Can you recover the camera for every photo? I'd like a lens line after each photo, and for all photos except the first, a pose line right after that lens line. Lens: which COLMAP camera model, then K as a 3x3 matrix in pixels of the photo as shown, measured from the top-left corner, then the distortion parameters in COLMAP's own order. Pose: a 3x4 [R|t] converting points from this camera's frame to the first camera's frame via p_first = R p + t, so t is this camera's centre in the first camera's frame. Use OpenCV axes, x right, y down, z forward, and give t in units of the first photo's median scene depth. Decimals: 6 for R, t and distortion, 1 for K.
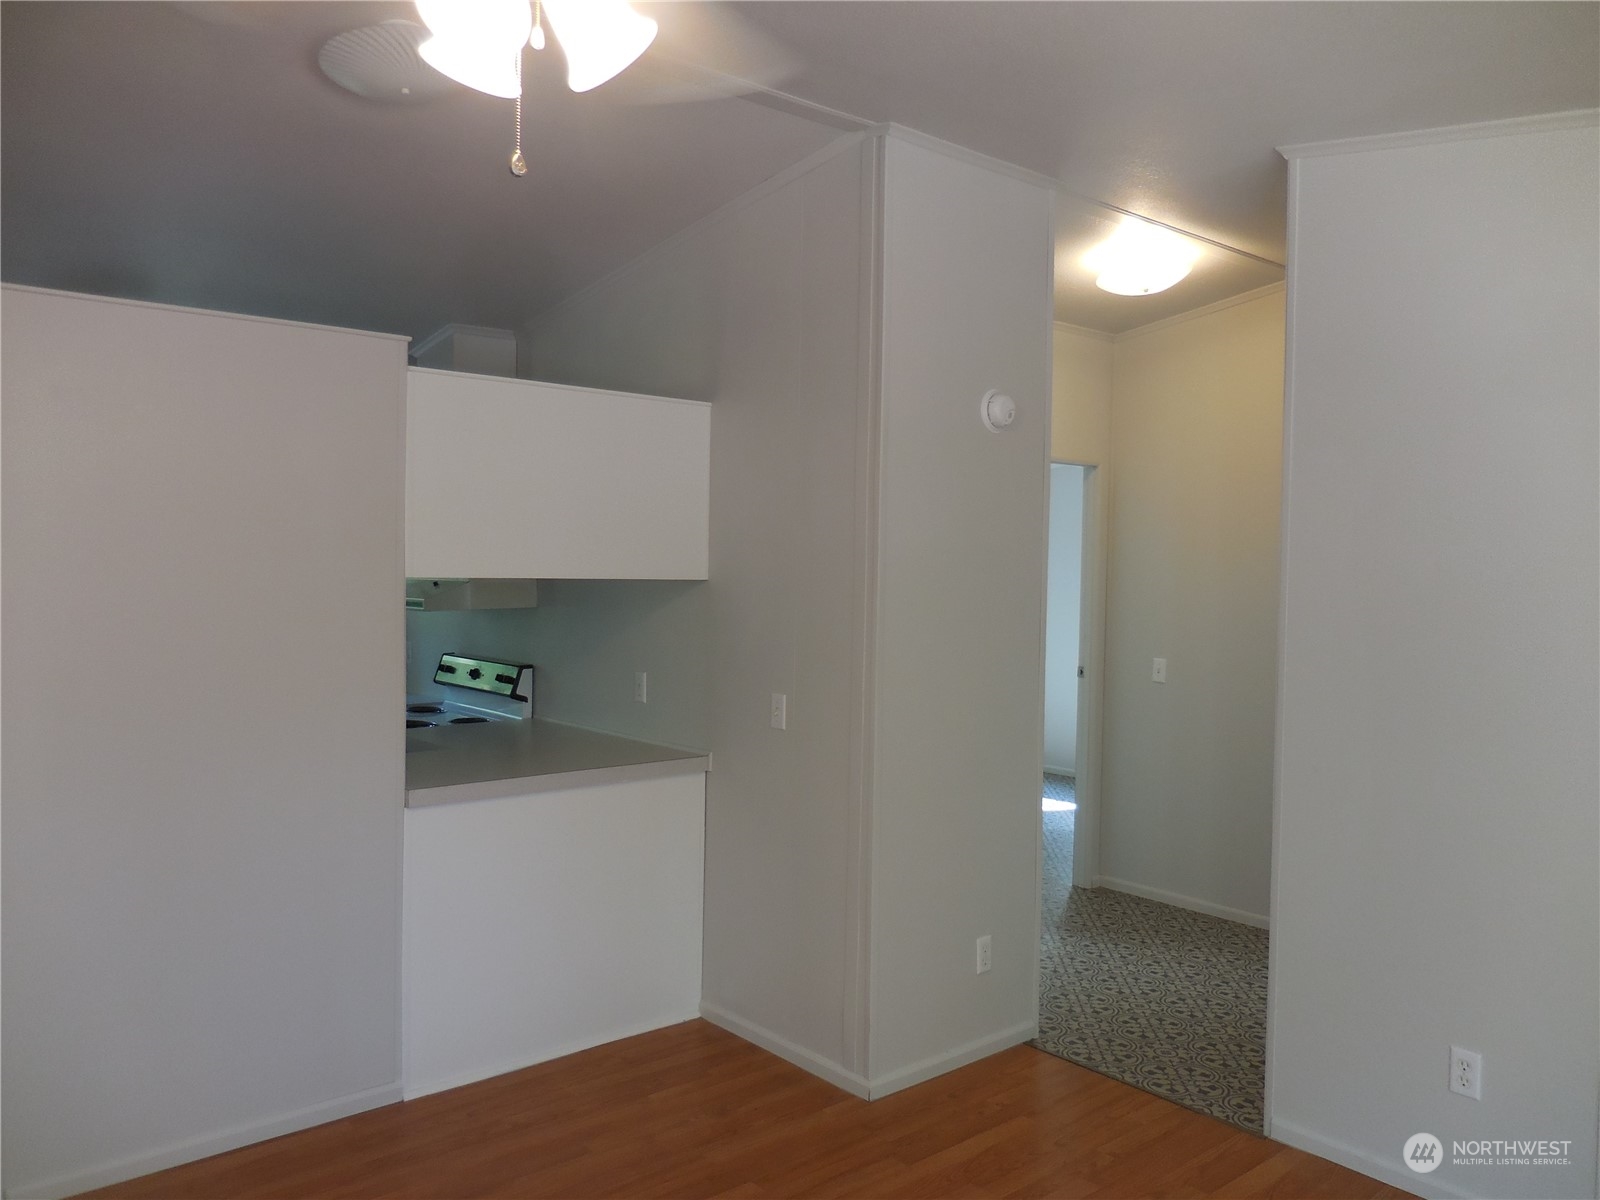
lens RADIAL K [[1230.5, 0, 793.4], [0, 1230.5, 602.3], [0, 0, 1]] dist [0.010021, 0.013600]
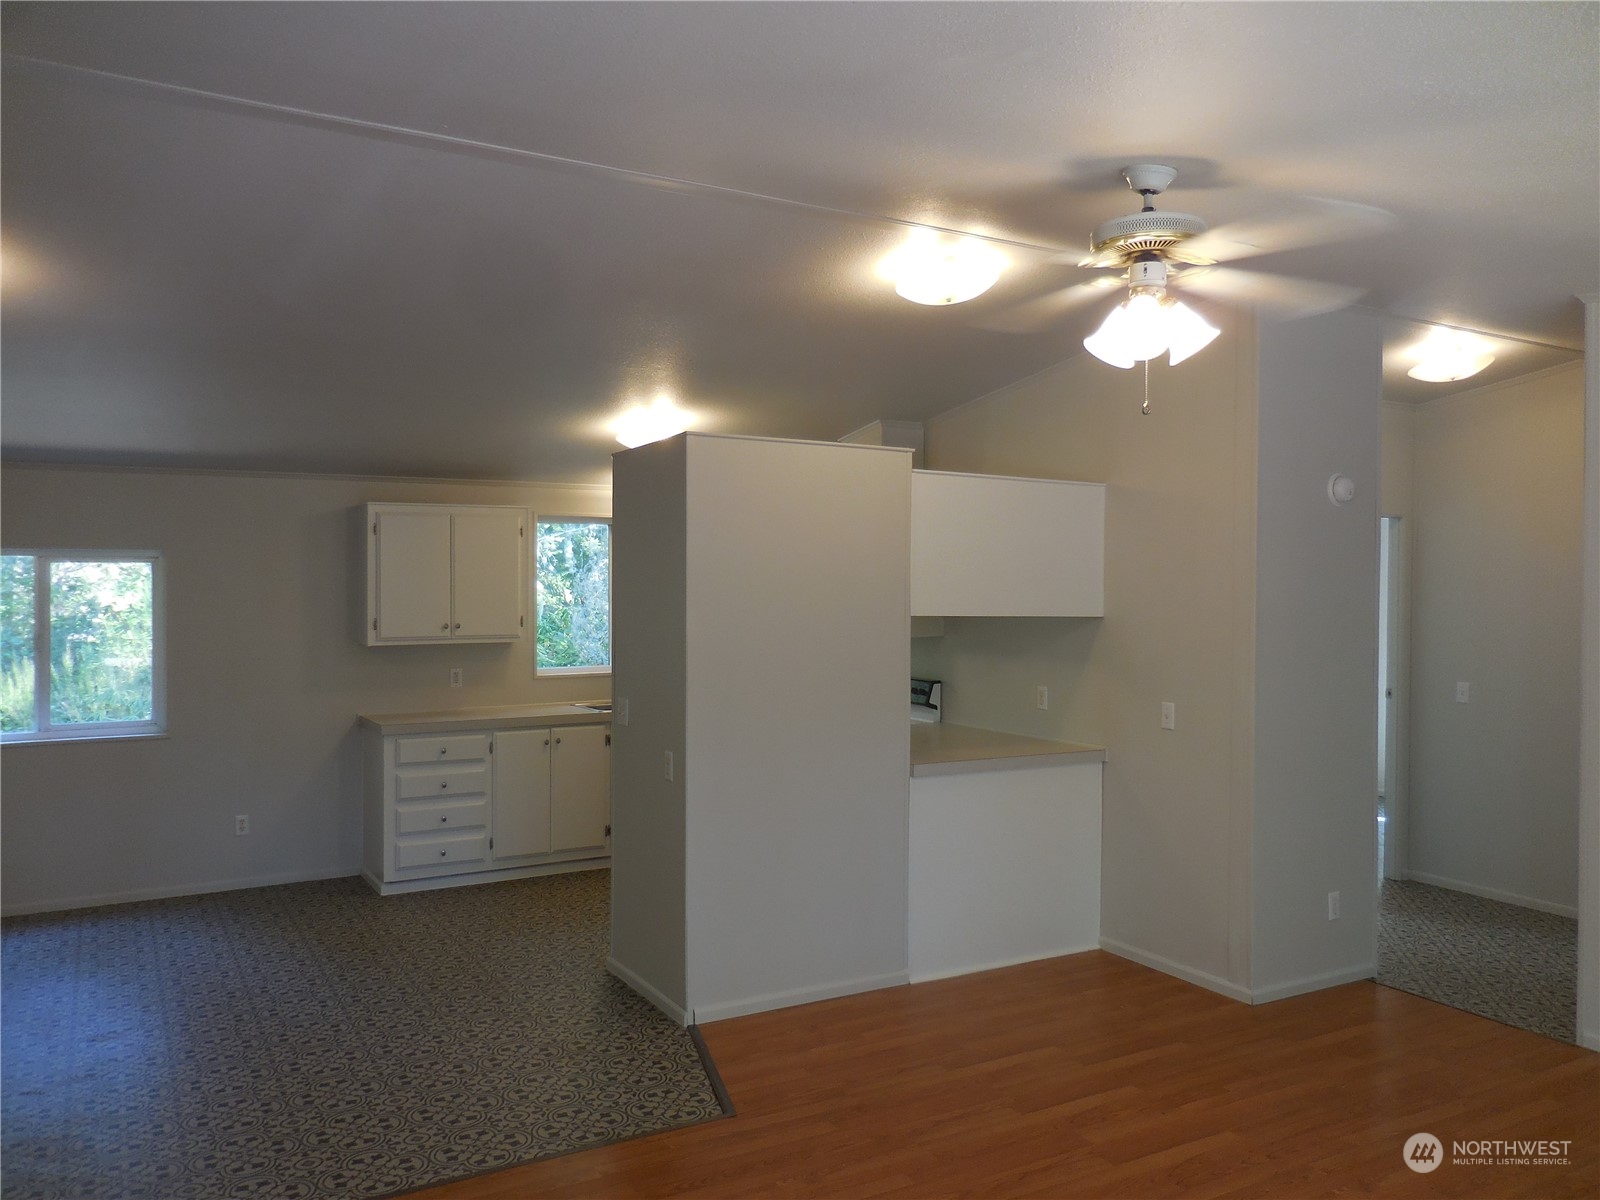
lens RADIAL K [[1230.5, 0, 806.4], [0, 1230.5, 598.5], [0, 0, 1]] dist [0.010021, 0.013600]
pose [[0.983952, -0.003078, -0.178407, -0.152817], [-0.001060, 0.999733, -0.023093, -0.006479], [0.178431, 0.022912, 0.983686, -0.368813]]
